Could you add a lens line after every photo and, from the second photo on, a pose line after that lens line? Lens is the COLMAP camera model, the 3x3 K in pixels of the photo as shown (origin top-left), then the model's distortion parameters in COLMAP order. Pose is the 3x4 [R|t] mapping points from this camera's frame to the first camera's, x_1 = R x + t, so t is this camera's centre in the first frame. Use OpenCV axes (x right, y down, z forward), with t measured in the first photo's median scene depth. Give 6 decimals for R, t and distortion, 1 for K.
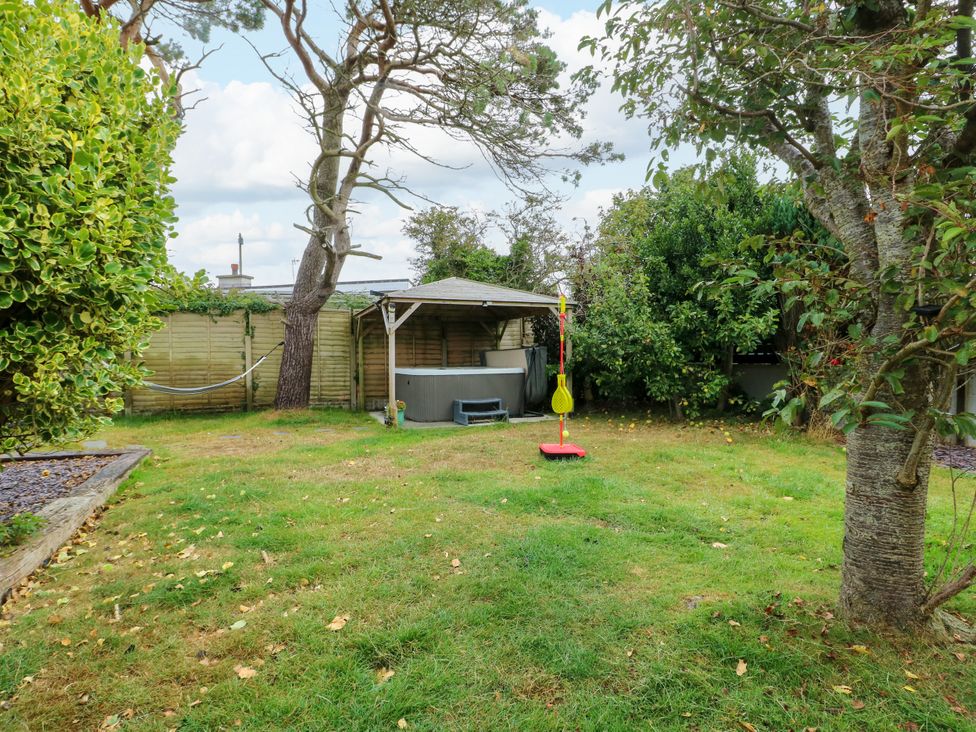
lens RADIAL K [[510.3, 0, 486.7], [0, 510.3, 366.8], [0, 0, 1]] dist [0.001100, -0.013455]
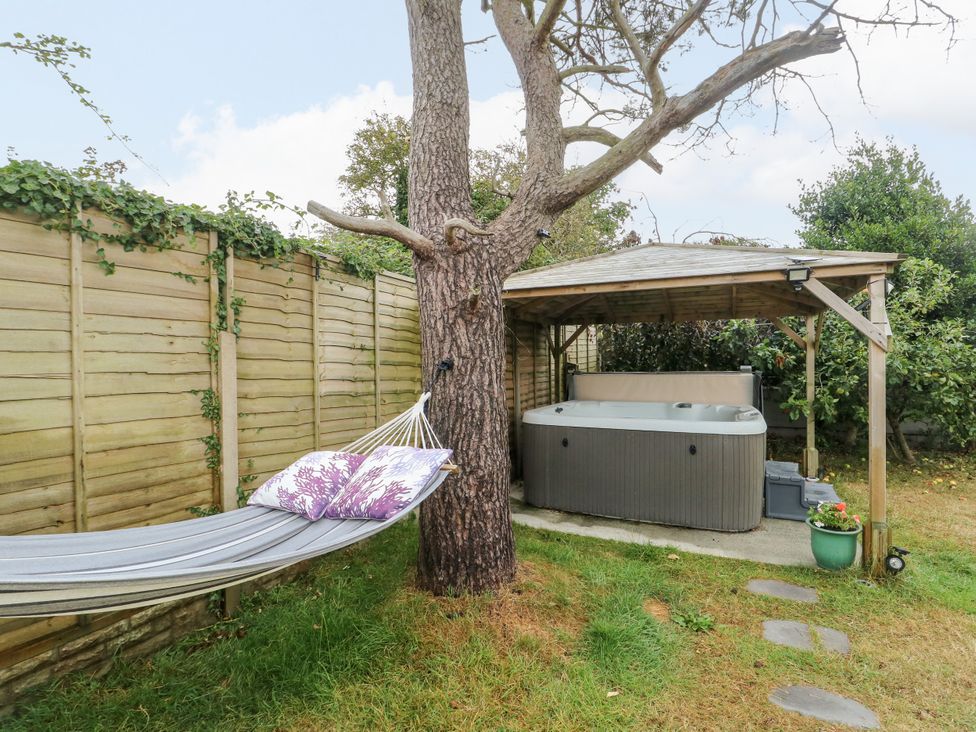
lens RADIAL K [[510.3, 0, 486.7], [0, 510.3, 366.8], [0, 0, 1]] dist [0.001100, -0.013455]
pose [[0.753304, 0.000565, 0.657672, -0.552506], [0.009902, 0.999877, -0.012200, -0.037582], [-0.657598, 0.015702, 0.753206, 0.707311]]
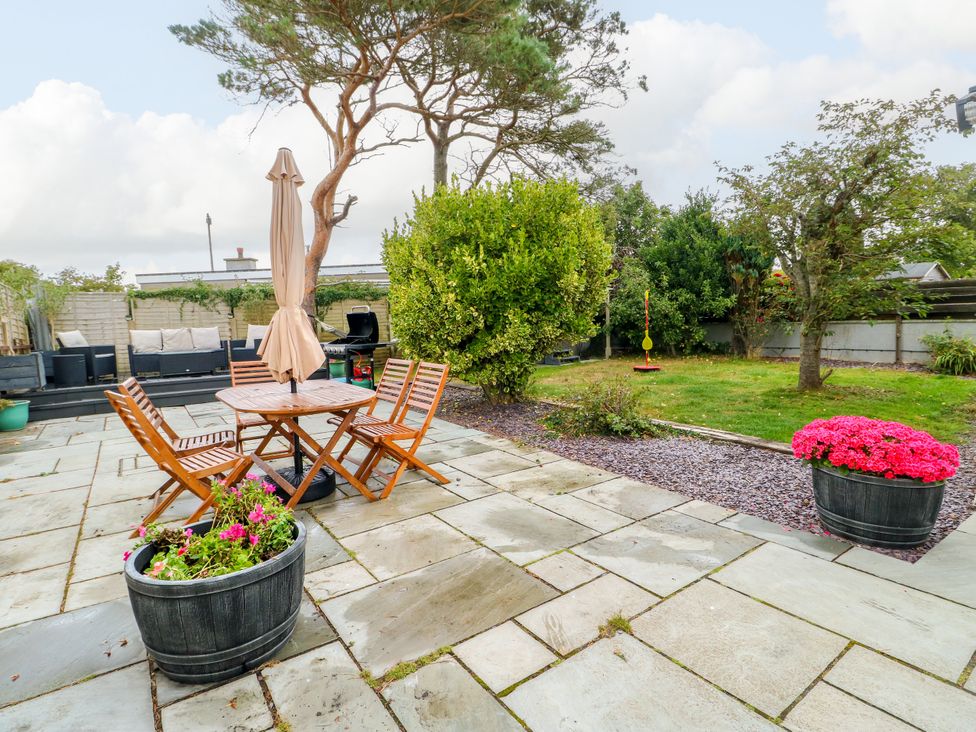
lens RADIAL K [[510.3, 0, 486.7], [0, 510.3, 366.8], [0, 0, 1]] dist [0.001100, -0.013455]
pose [[0.976507, -0.047043, 0.210290, -0.518911], [0.034084, 0.997314, 0.064835, 0.003811], [-0.212775, -0.056144, 0.975487, -0.479133]]
